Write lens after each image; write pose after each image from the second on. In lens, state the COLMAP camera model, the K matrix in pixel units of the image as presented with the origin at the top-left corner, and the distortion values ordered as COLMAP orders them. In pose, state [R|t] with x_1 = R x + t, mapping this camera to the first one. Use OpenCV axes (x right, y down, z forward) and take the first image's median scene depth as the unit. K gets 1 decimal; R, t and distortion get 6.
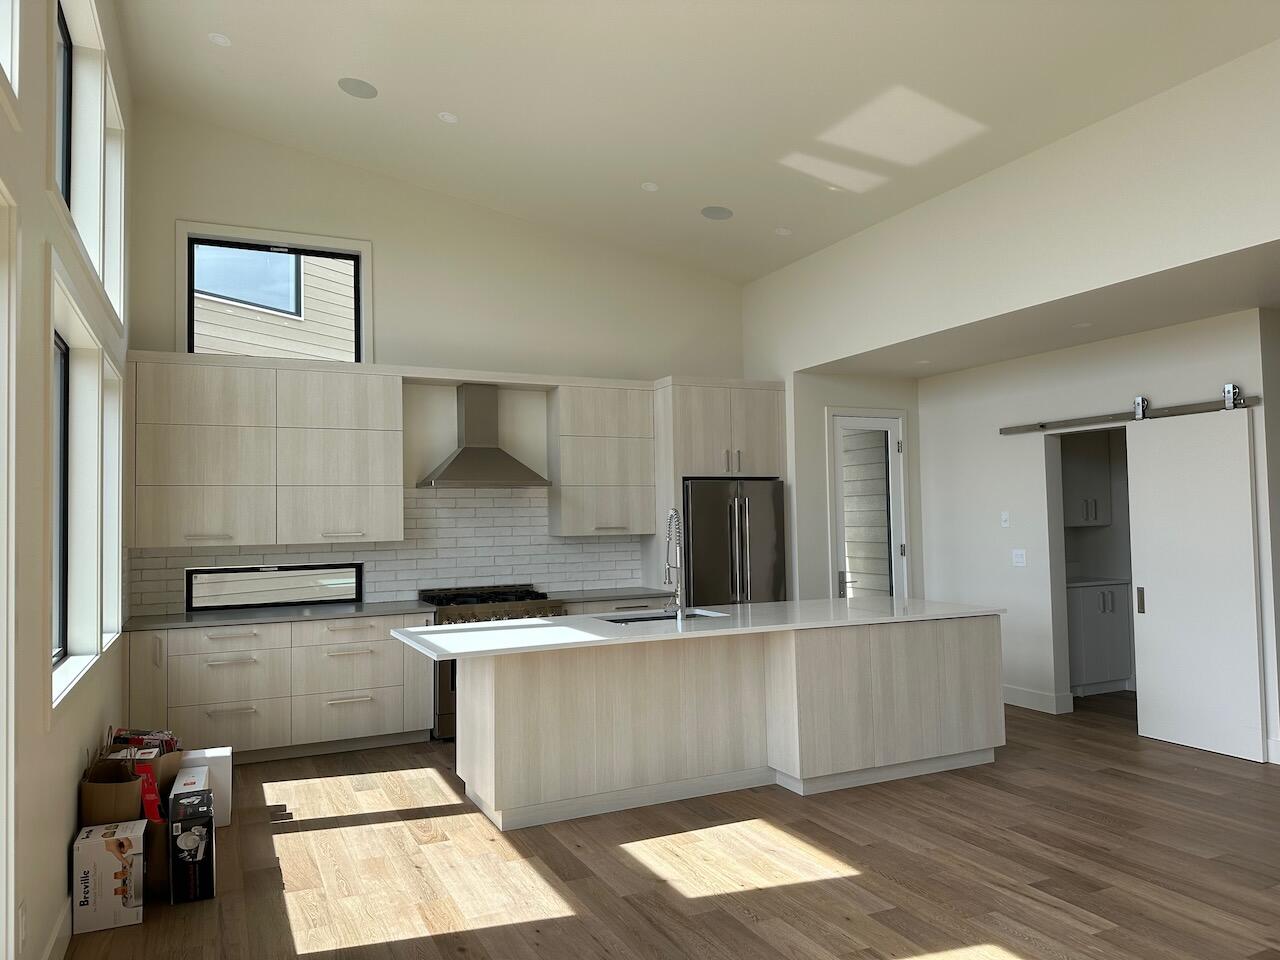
lens RADIAL K [[916.3, 0, 640.0], [0, 916.3, 480.0], [0, 0, 1]] dist [0.010278, -0.003691]
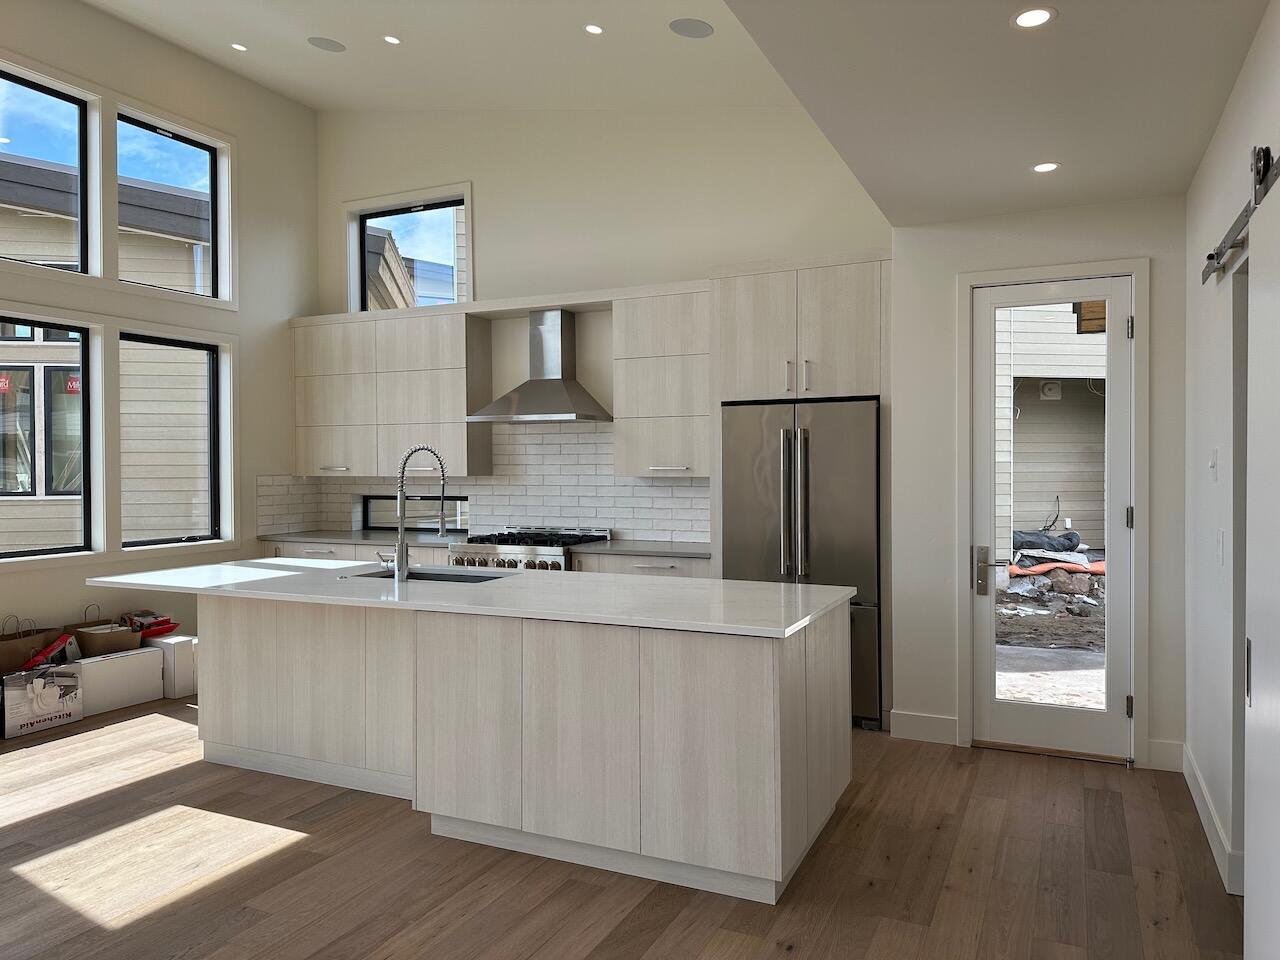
lens RADIAL K [[916.3, 0, 640.0], [0, 916.3, 480.0], [0, 0, 1]] dist [0.010278, -0.003691]
pose [[0.629258, 0.030371, -0.776603, 0.608639], [0.027214, 0.997762, 0.061071, 0.012431], [0.776720, -0.059564, 0.627023, 0.482581]]
